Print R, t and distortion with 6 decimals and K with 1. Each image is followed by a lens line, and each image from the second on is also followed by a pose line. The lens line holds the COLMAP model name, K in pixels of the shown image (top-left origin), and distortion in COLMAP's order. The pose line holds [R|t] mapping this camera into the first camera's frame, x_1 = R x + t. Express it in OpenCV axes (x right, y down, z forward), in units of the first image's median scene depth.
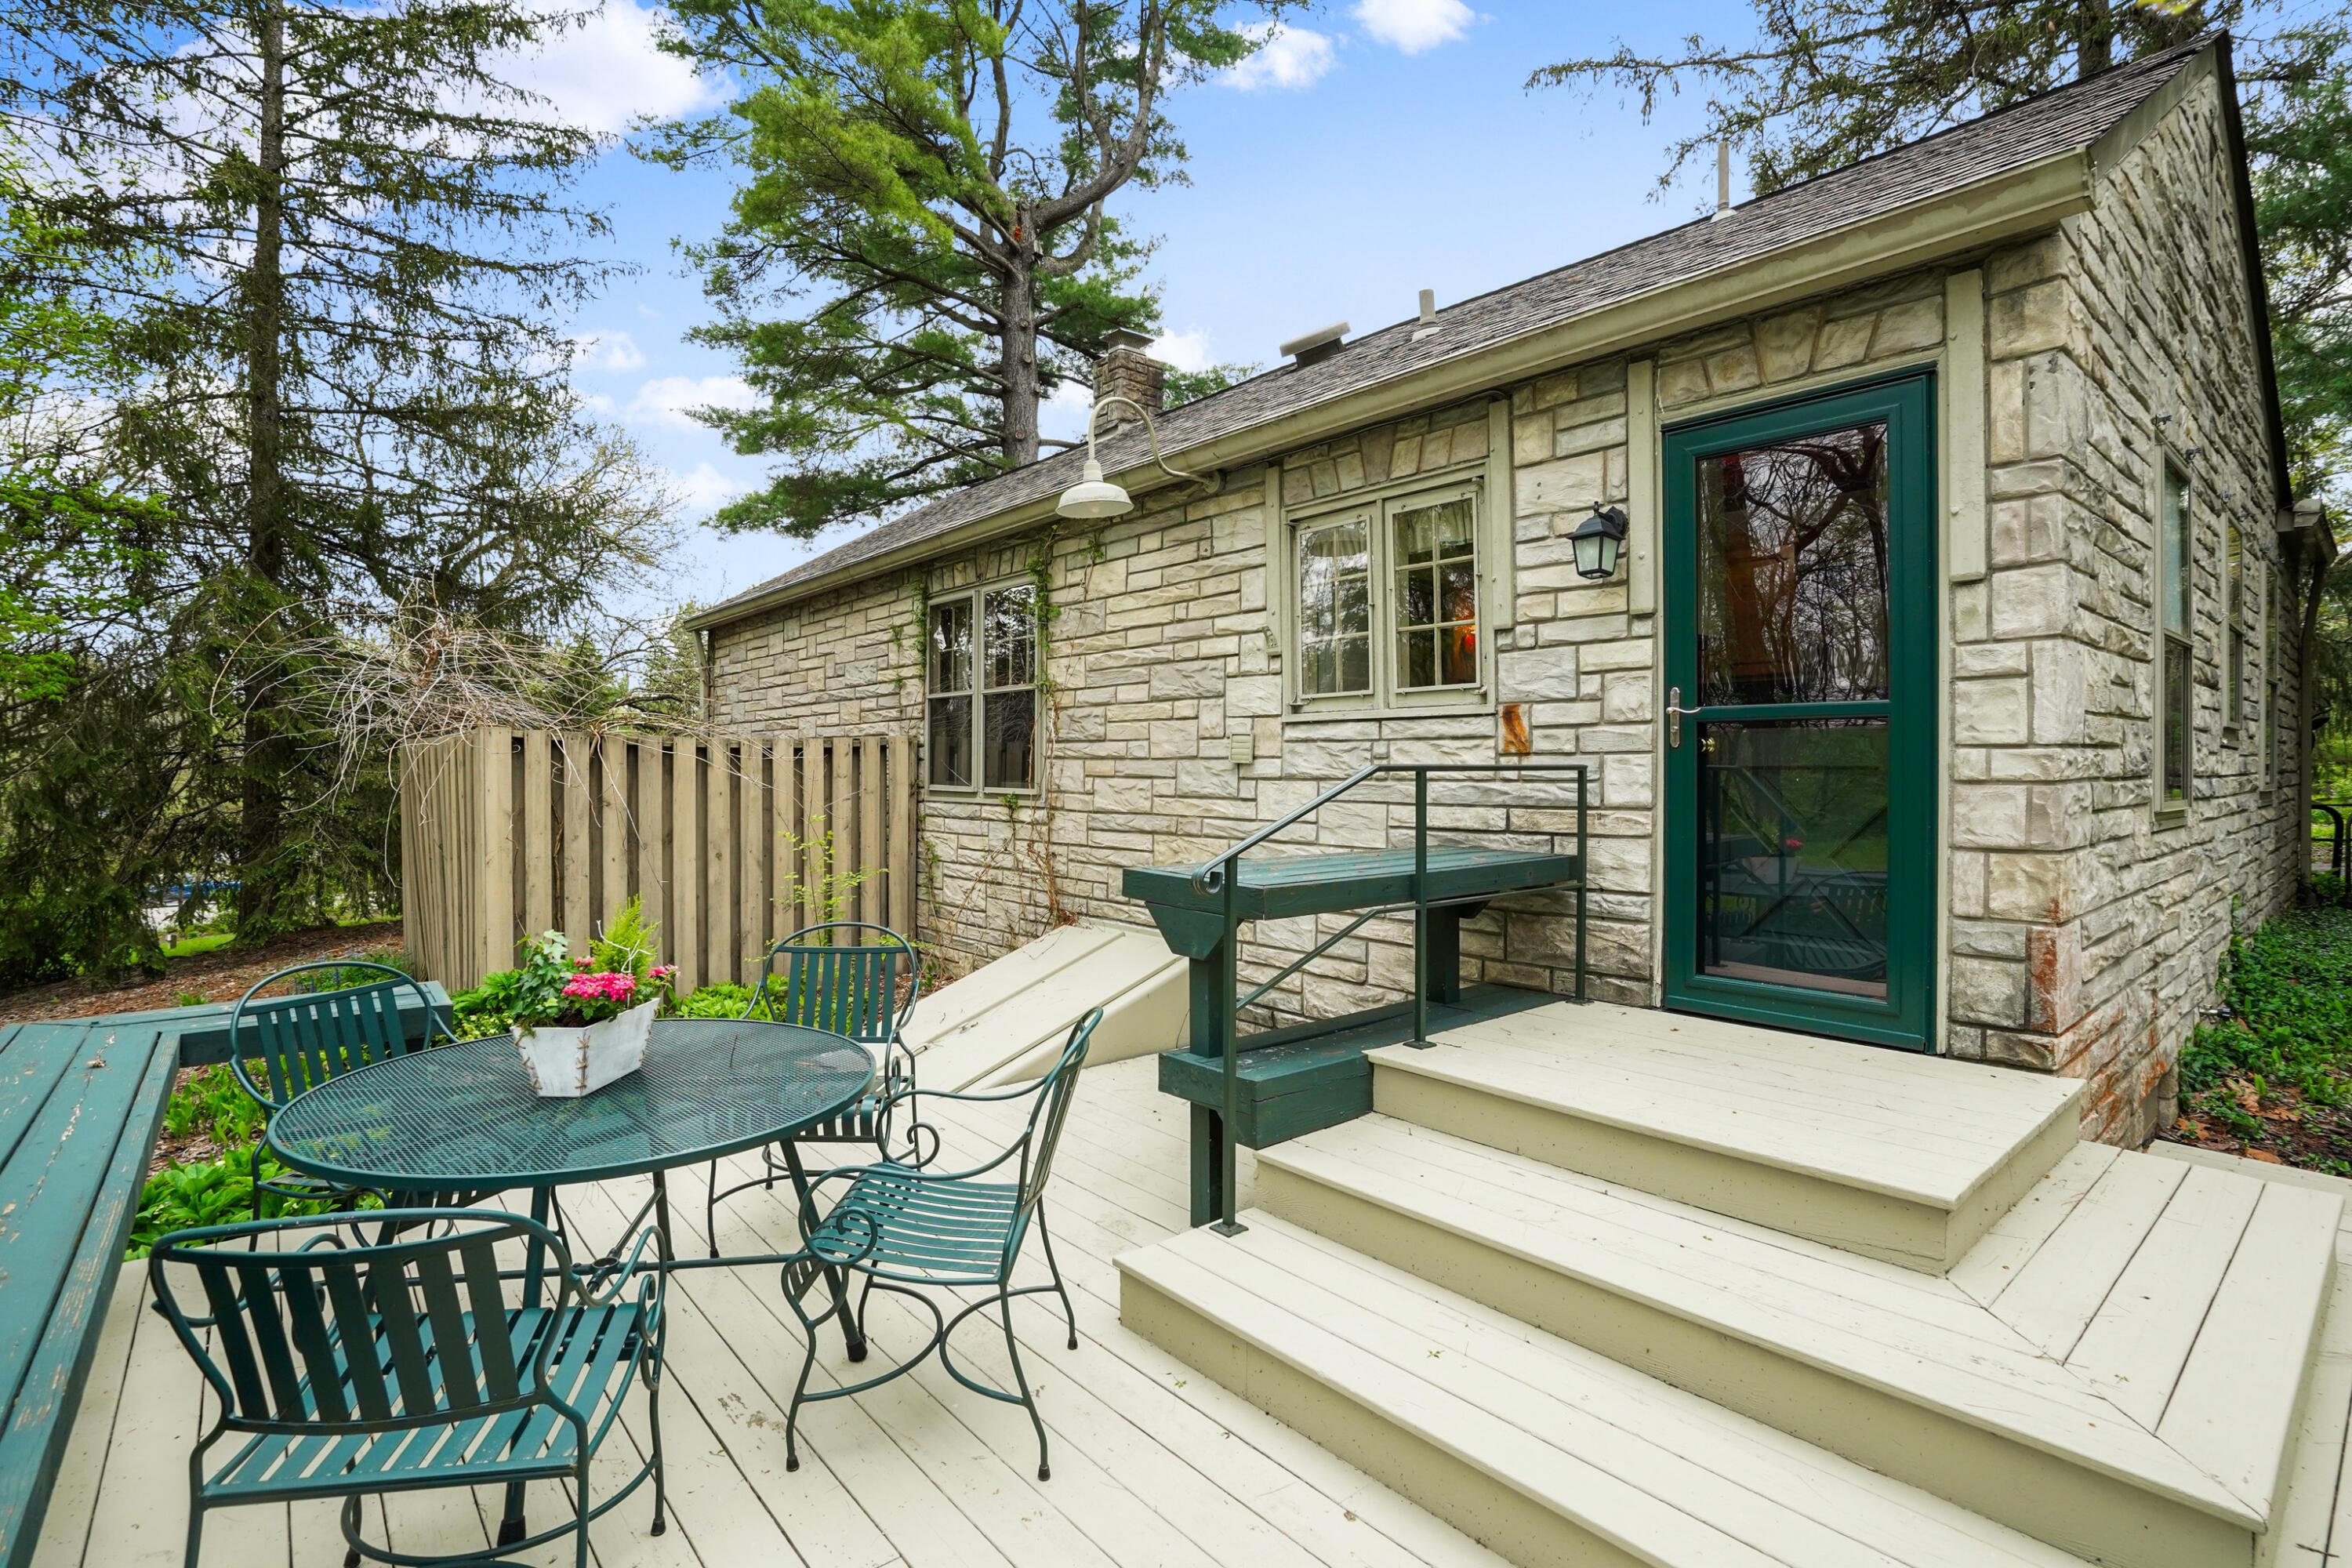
lens RADIAL K [[1087.2, 0, 1187.4], [0, 1087.2, 777.8], [0, 0, 1]] dist [-0.063678, 0.000136]
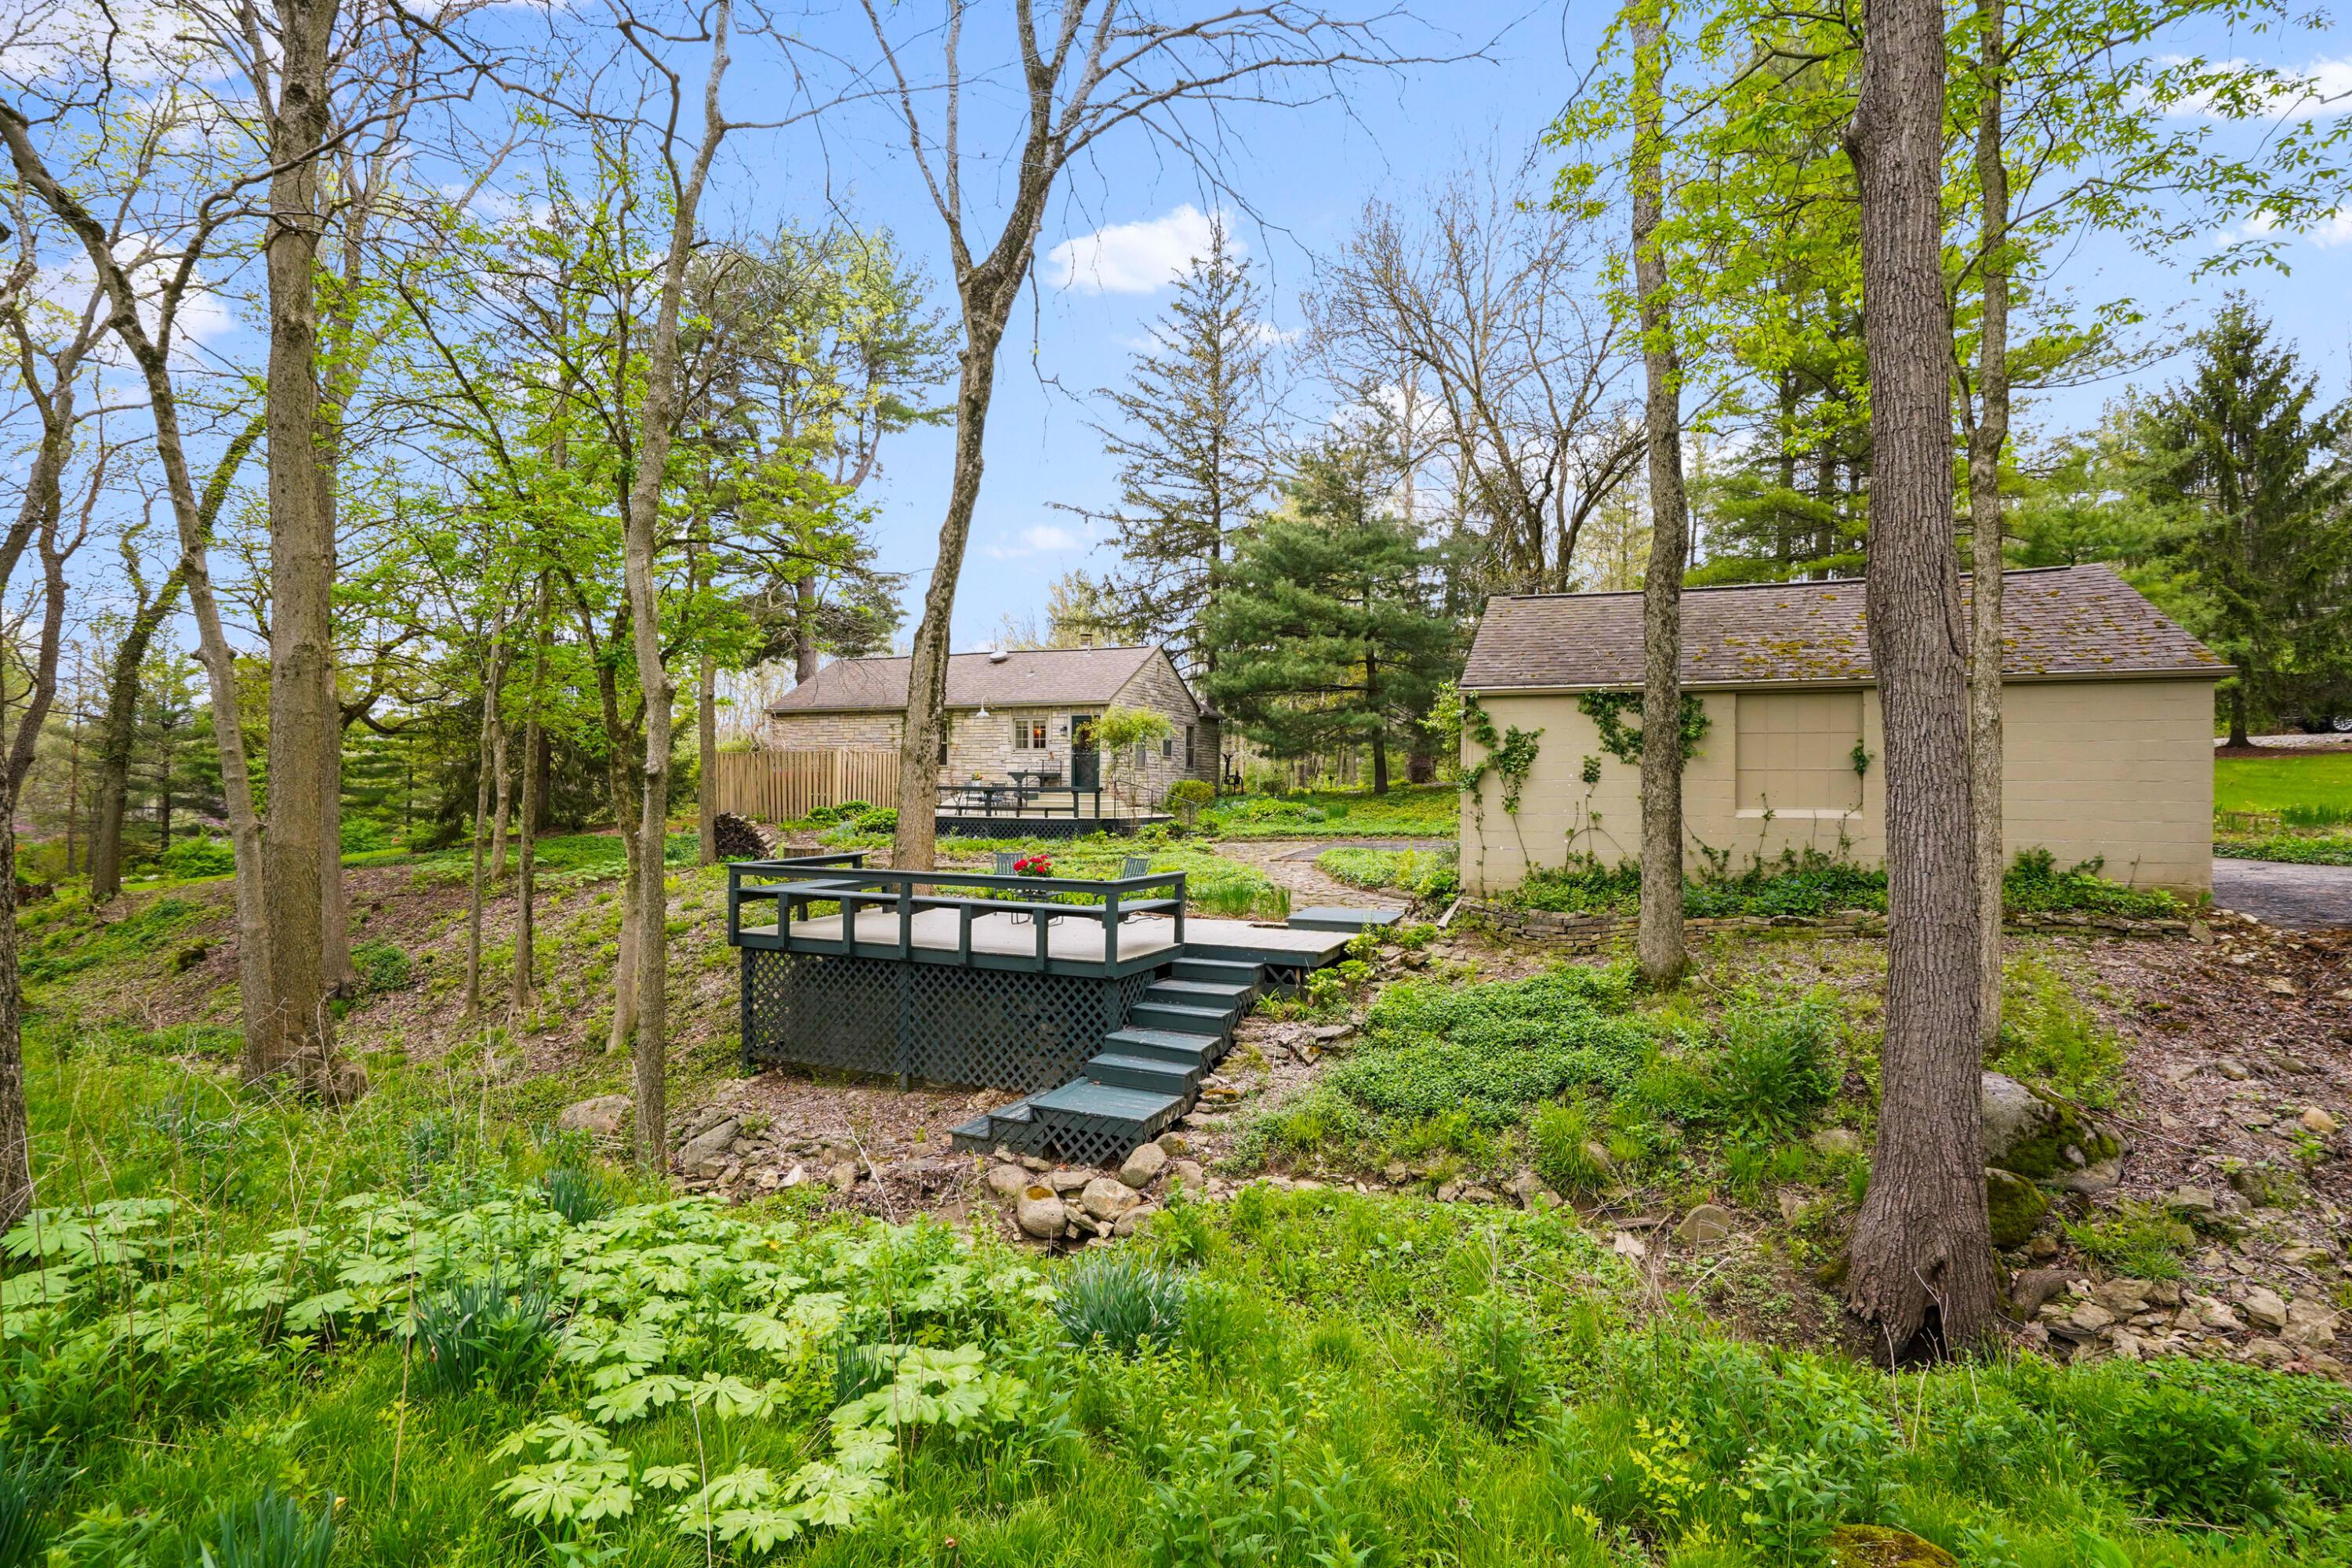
lens RADIAL K [[1116.8, 0, 1175.9], [0, 1116.8, 741.5], [0, 0, 1]] dist [-0.070408, 0.021788]
pose [[0.894301, 0.022847, 0.446883, -1.755293], [-0.003678, 0.999037, -0.043717, 0.141291], [-0.447451, 0.037453, 0.893524, -4.623554]]
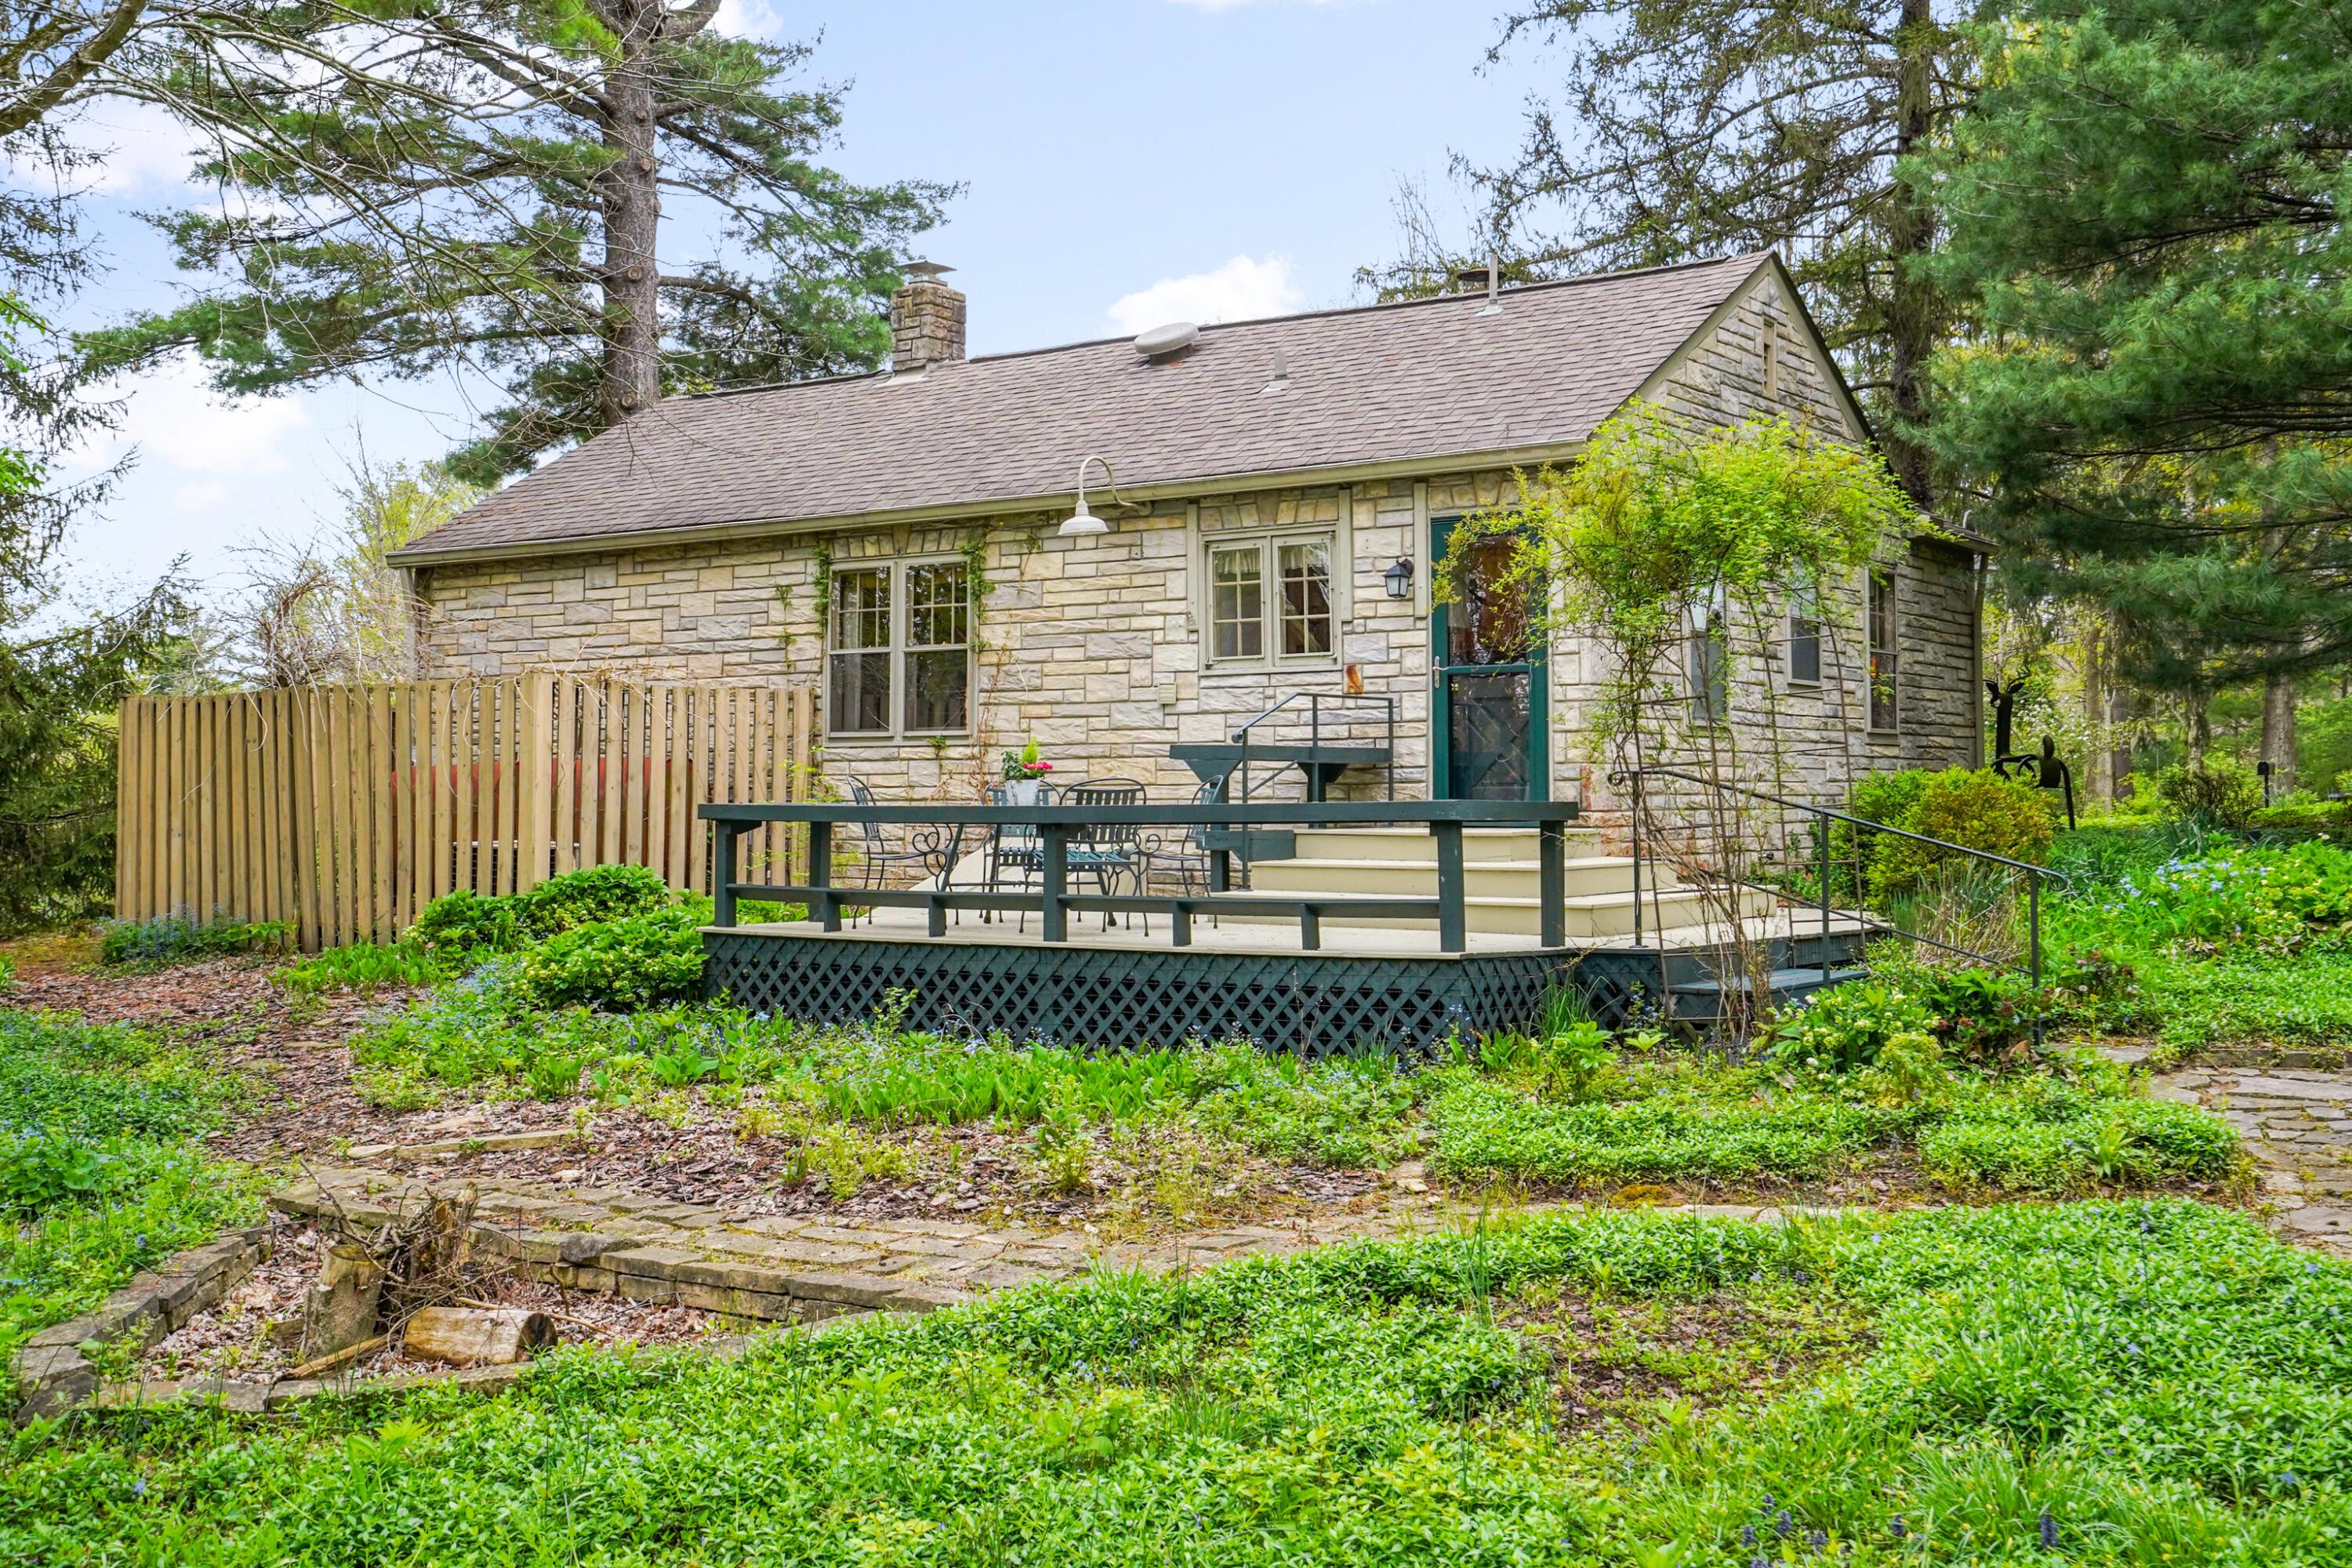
lens RADIAL K [[2370.0, 0, 1170.1], [0, 2370.0, 721.9], [0, 0, 1]] dist [0.051627, 0.007835]
pose [[0.968171, 0.004712, 0.250246, -0.751554], [0.005960, 0.999105, -0.041873, 0.145671], [-0.250219, 0.042031, 0.967276, -2.096503]]
